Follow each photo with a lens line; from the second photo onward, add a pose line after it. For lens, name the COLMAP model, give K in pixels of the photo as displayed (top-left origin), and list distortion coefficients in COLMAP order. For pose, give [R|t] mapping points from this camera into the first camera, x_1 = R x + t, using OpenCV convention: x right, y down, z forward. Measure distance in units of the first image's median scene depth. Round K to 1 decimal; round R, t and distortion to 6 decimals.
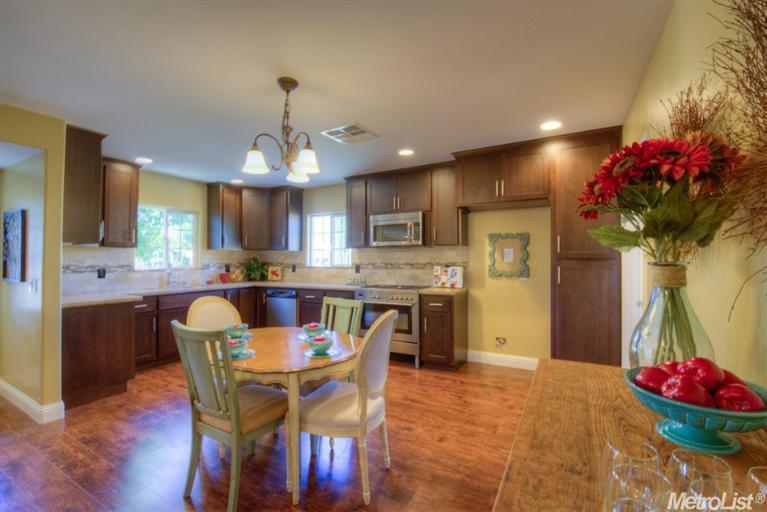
lens RADIAL K [[333.7, 0, 386.4], [0, 333.7, 257.6], [0, 0, 1]] dist [-0.007645, -0.006594]
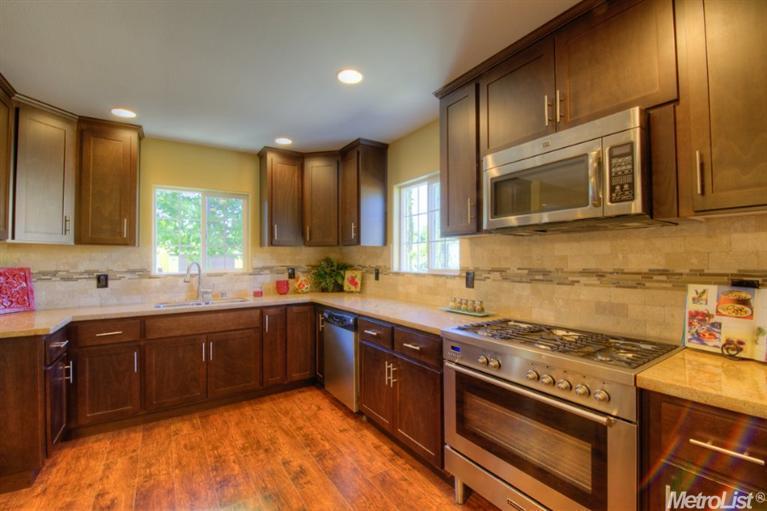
lens RADIAL K [[333.7, 0, 384.1], [0, 333.7, 256.6], [0, 0, 1]] dist [-0.007645, -0.006594]
pose [[0.883667, -0.007887, -0.468049, 0.037600], [0.008865, 0.999961, -0.000114, -0.000946], [0.468031, -0.004048, 0.883703, 0.608533]]
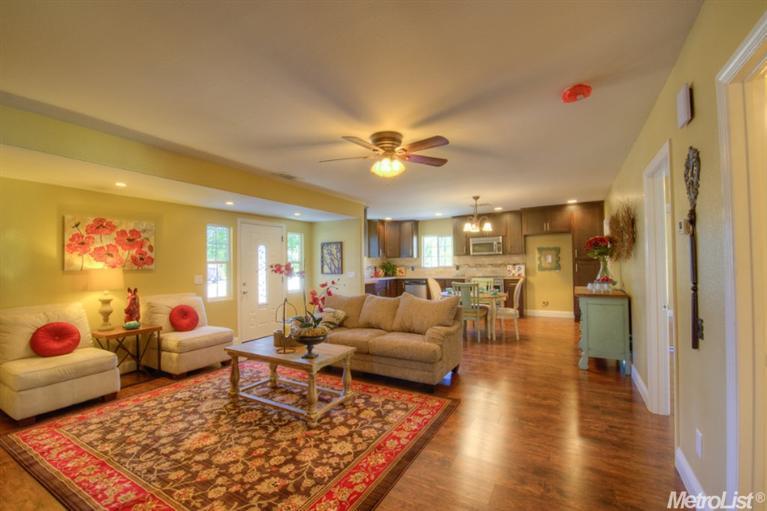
lens RADIAL K [[333.7, 0, 387.4], [0, 333.7, 256.2], [0, 0, 1]] dist [-0.007645, -0.006594]
pose [[0.999777, -0.015385, -0.014462, -0.510097], [0.015135, 0.999737, -0.017232, -0.002121], [0.014723, 0.017009, 0.999747, -0.888878]]
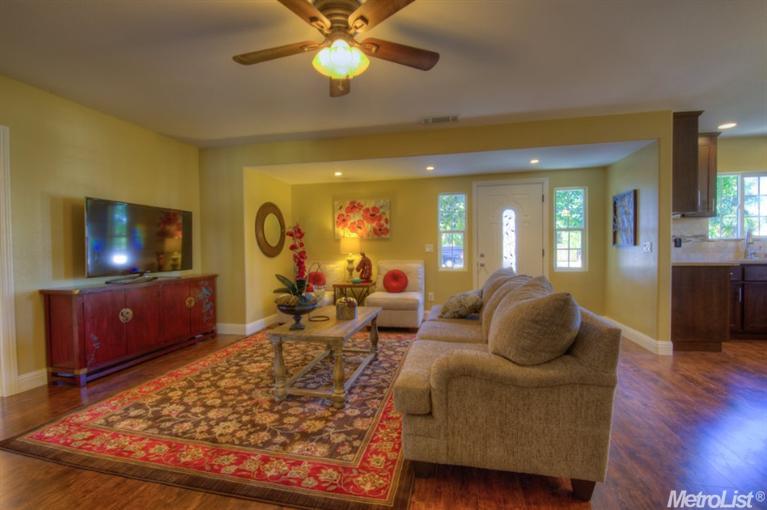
lens RADIAL K [[333.7, 0, 381.2], [0, 333.7, 254.9], [0, 0, 1]] dist [-0.007645, -0.006594]
pose [[0.271679, 0.014753, -0.962275, -0.067329], [0.018162, 0.999626, 0.020454, 0.045325], [0.962216, -0.023034, 0.271310, -0.237523]]
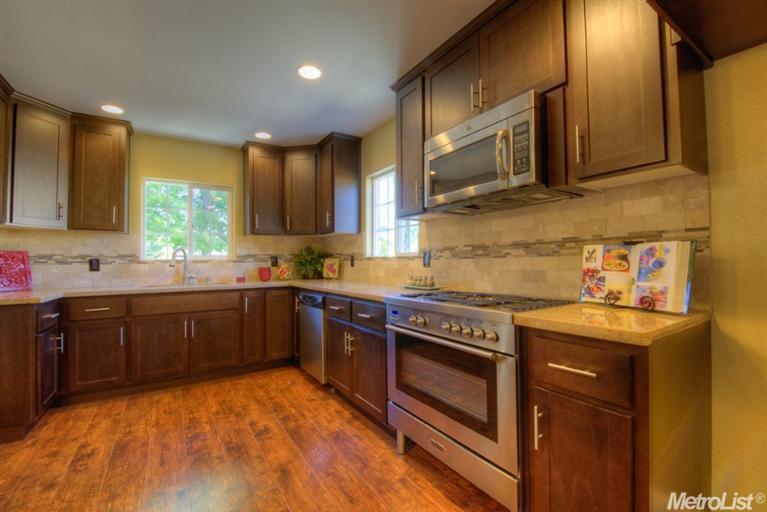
lens RADIAL K [[333.7, 0, 384.2], [0, 333.7, 257.3], [0, 0, 1]] dist [-0.007645, -0.006594]
pose [[0.876340, -0.013036, -0.481517, 0.130943], [0.011922, 0.999914, -0.005372, 0.039599], [0.481546, -0.001033, 0.876420, 0.603357]]
